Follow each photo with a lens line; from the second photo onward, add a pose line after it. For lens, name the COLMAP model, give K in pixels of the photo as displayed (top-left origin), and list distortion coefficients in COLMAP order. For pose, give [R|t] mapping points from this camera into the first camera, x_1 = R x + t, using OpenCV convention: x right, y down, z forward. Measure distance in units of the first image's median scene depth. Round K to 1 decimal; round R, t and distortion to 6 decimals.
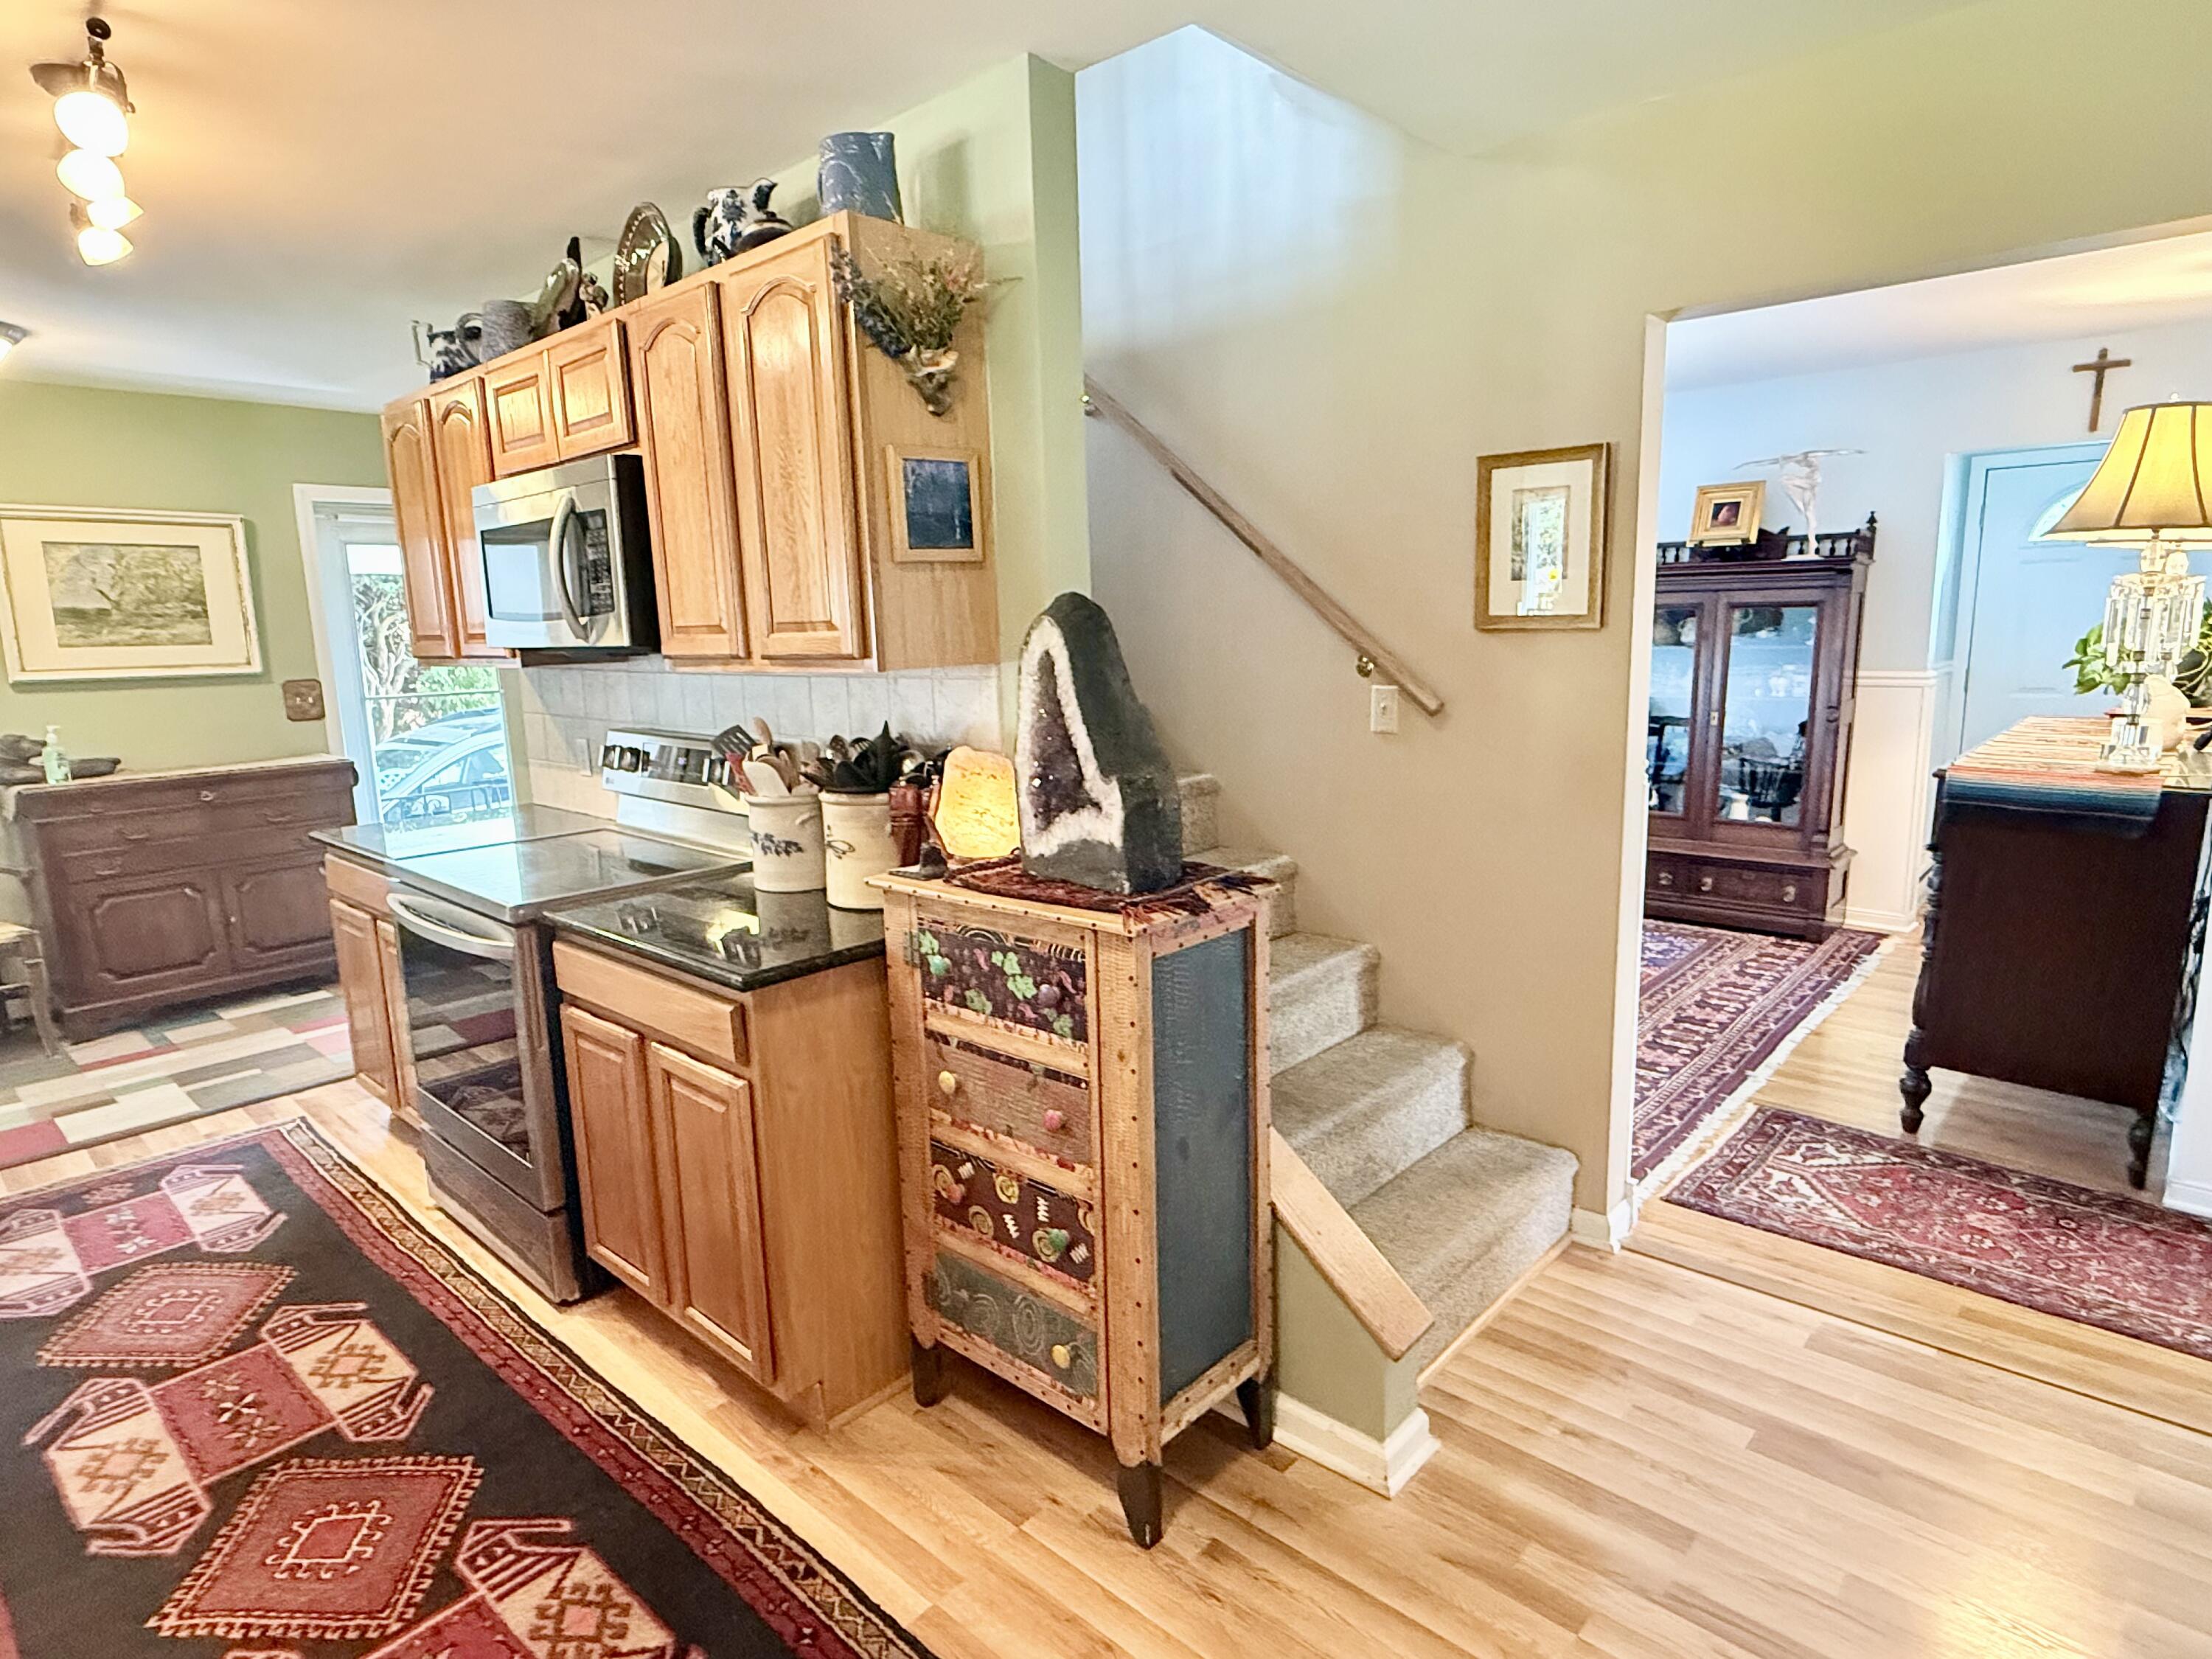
lens RADIAL K [[1208.6, 0, 1101.2], [0, 1208.6, 825.3], [0, 0, 1]] dist [0.002671, -0.000962]
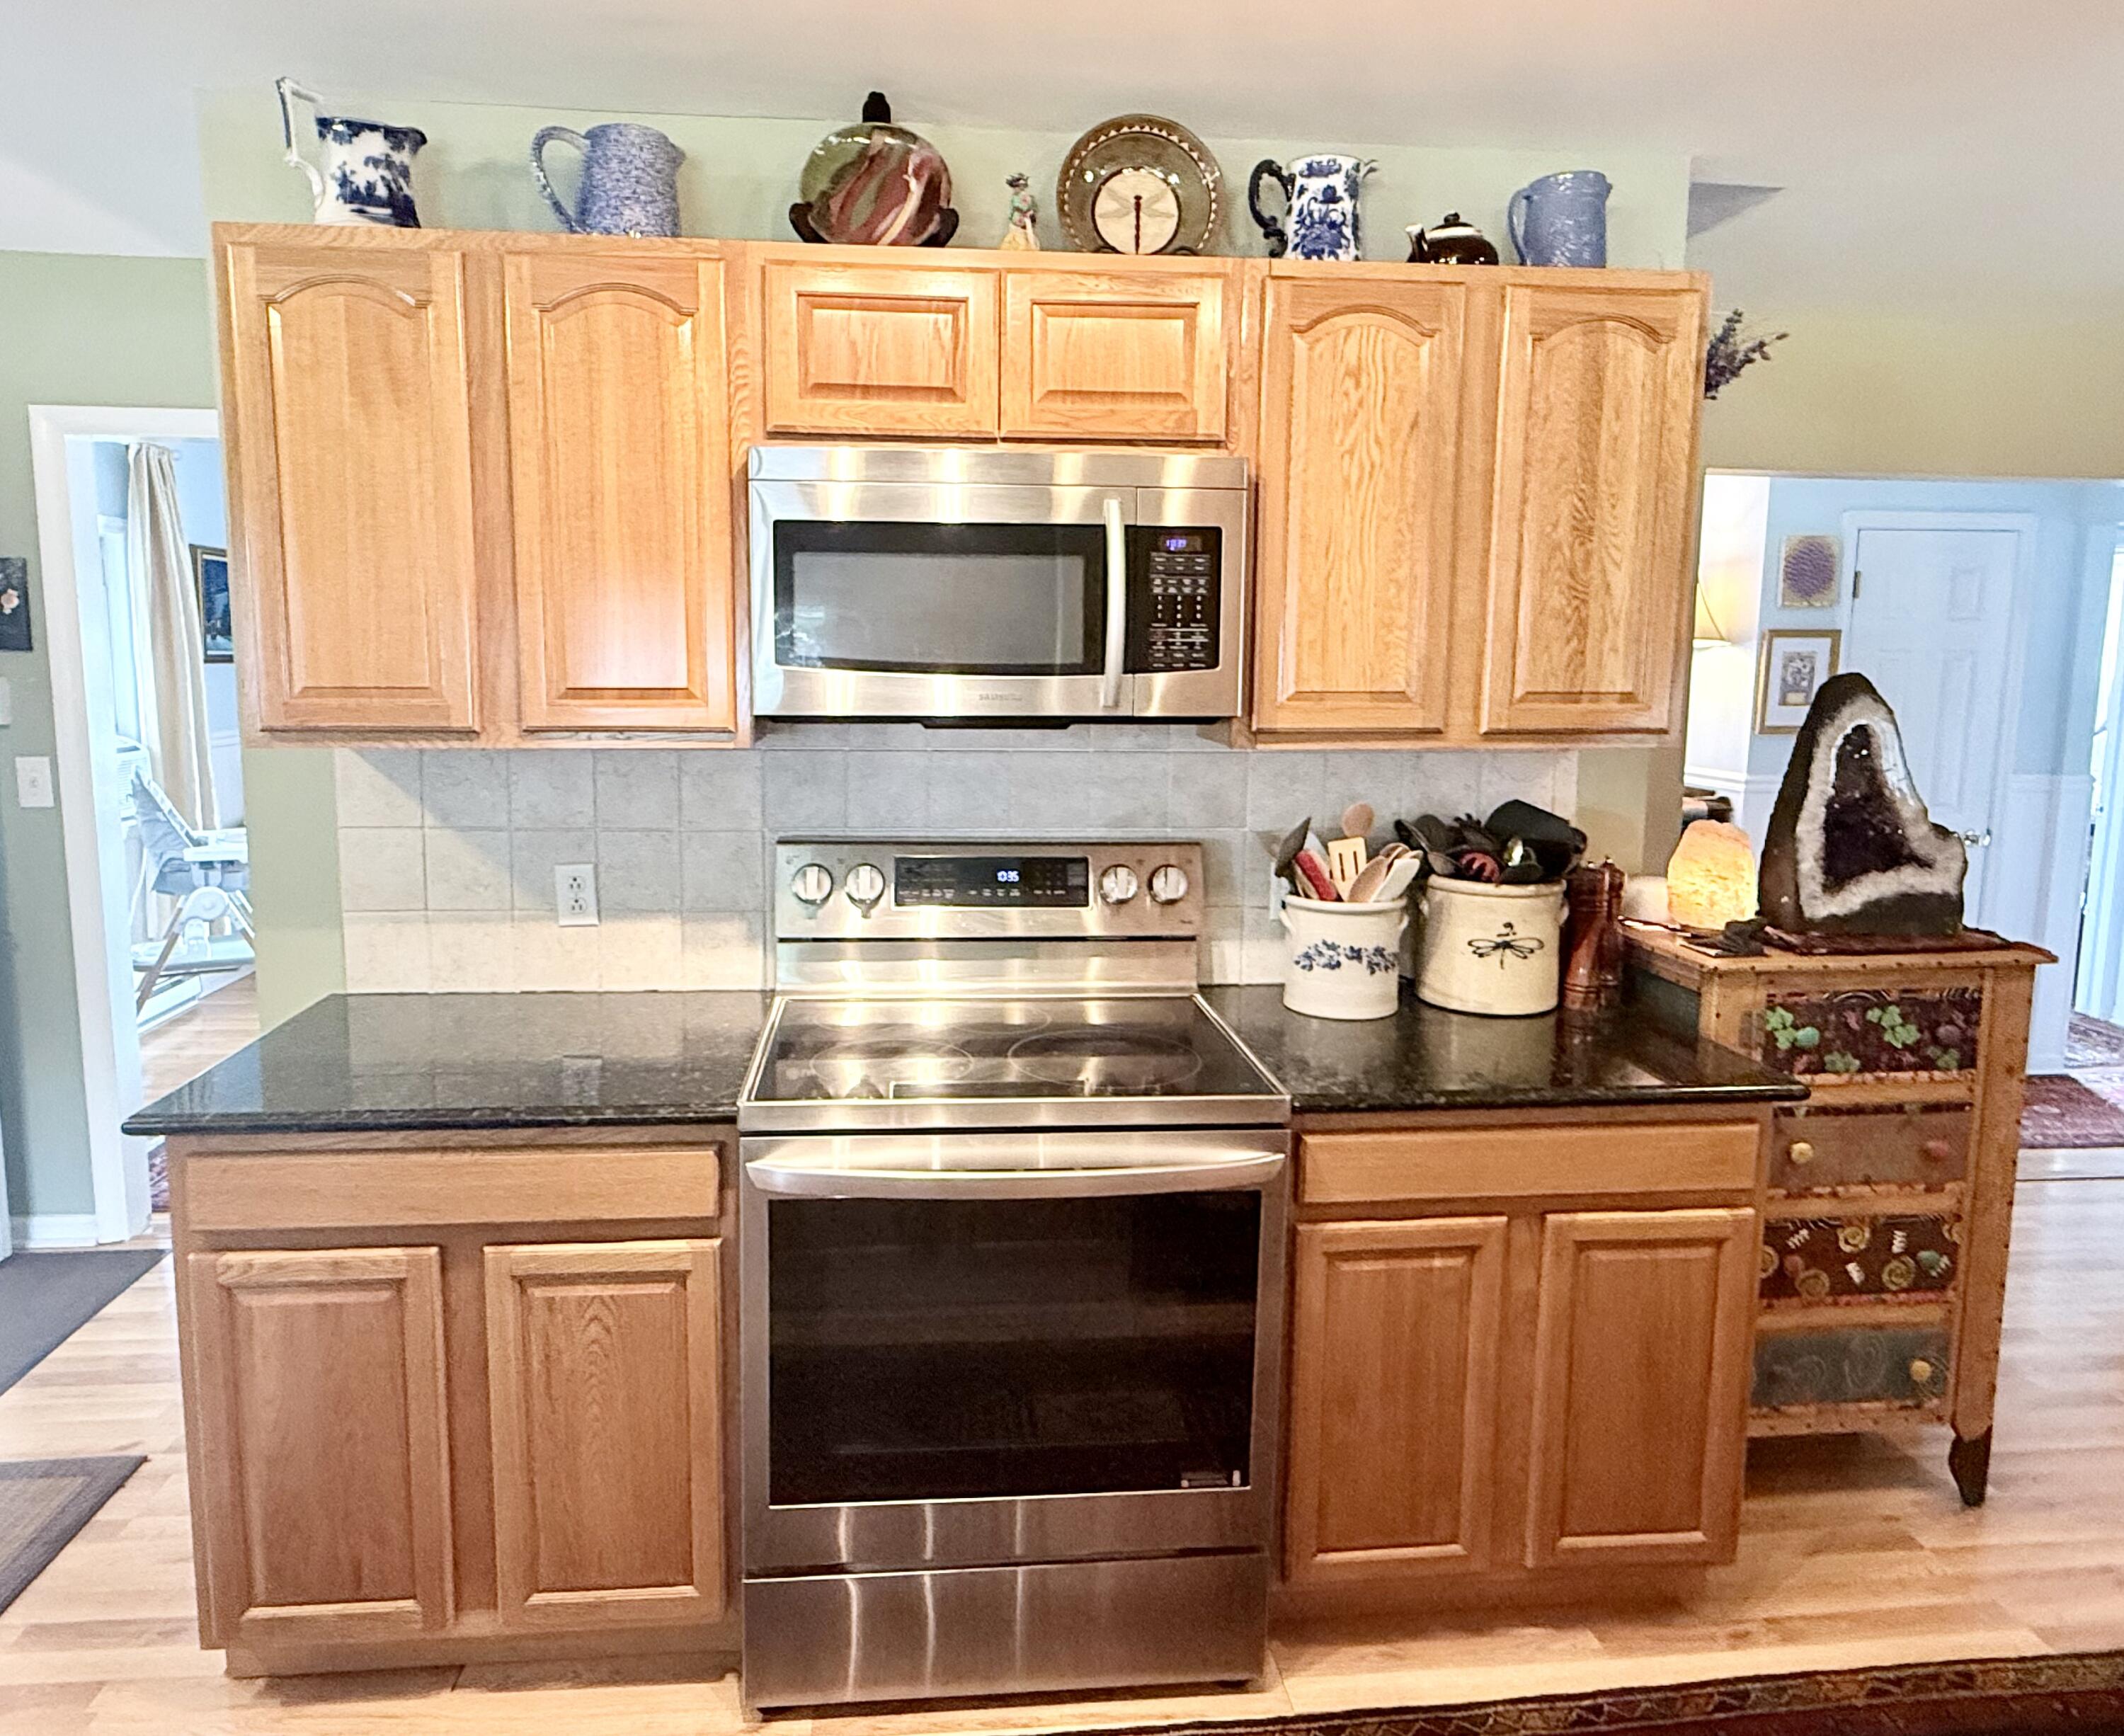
lens RADIAL K [[1484.2, 0, 1077.4], [0, 1484.2, 868.7], [0, 0, 1]] dist [-0.004102, -0.004757]
pose [[0.671015, -0.068501, 0.738273, -1.171437], [0.098964, 0.995088, 0.002381, -0.069499], [-0.734810, 0.071465, 0.674498, 0.489864]]
